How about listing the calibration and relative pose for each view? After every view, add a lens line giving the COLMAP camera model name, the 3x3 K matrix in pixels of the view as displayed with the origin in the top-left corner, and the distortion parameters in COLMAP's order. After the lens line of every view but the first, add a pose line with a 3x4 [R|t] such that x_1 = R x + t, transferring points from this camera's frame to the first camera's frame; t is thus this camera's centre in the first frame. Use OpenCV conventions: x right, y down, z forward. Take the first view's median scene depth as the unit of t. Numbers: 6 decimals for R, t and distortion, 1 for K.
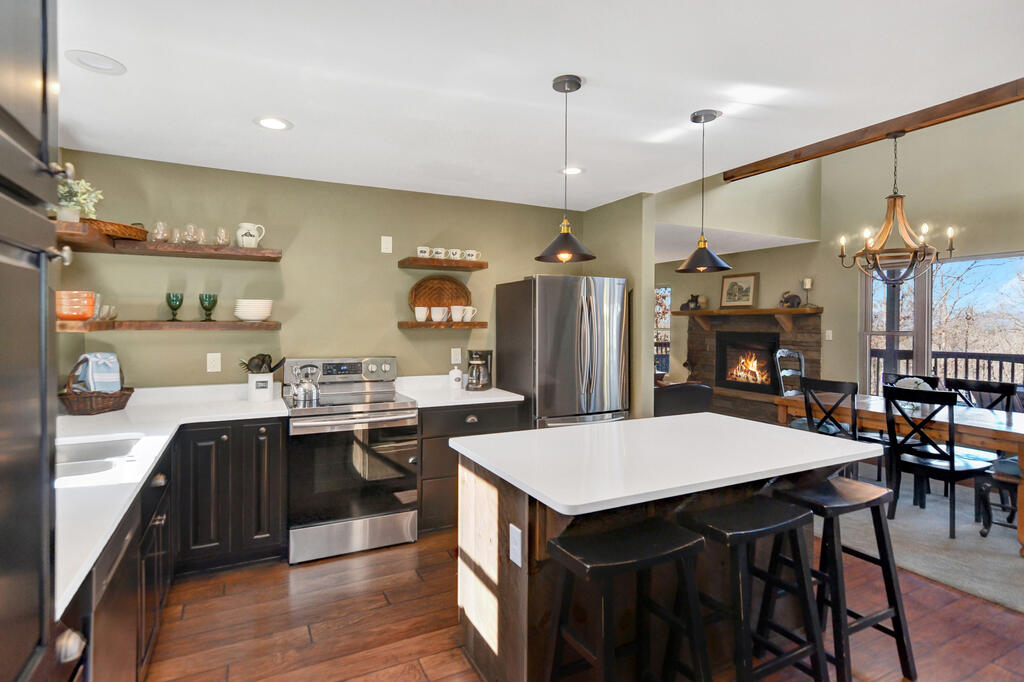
lens RADIAL K [[514.4, 0, 515.4], [0, 514.4, 330.2], [0, 0, 1]] dist [0.002584, 0.000835]
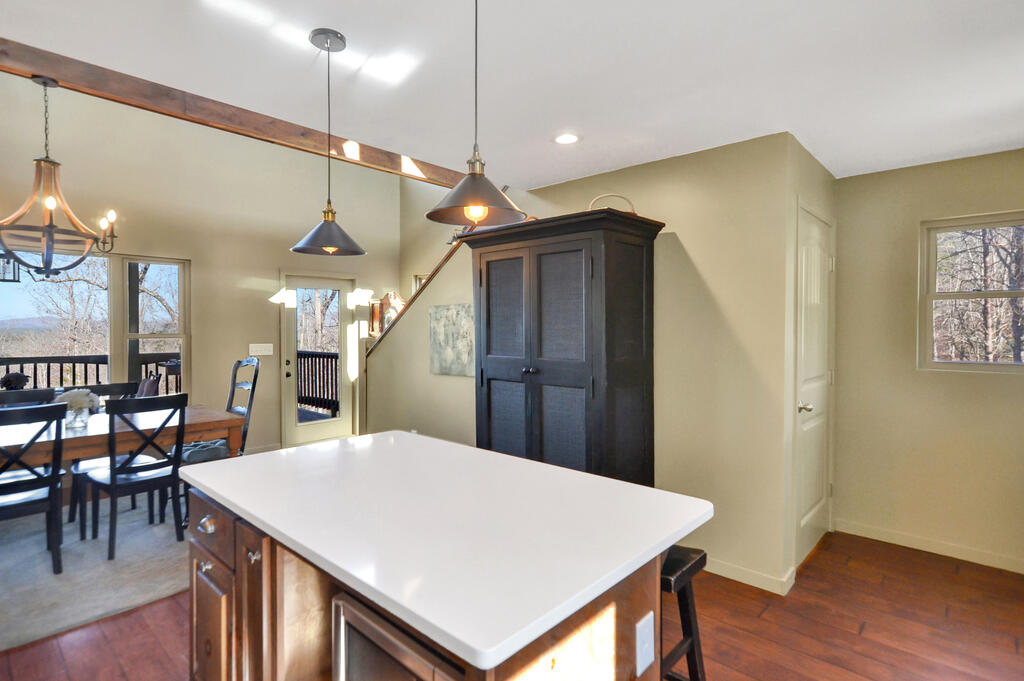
lens RADIAL K [[514.4, 0, 515.4], [0, 514.4, 329.7], [0, 0, 1]] dist [0.002584, 0.000835]
pose [[-0.349050, -0.009512, 0.937056, -0.267417], [0.006795, 0.999897, 0.012681, -0.009659], [-0.937080, 0.010793, -0.348949, 0.662813]]
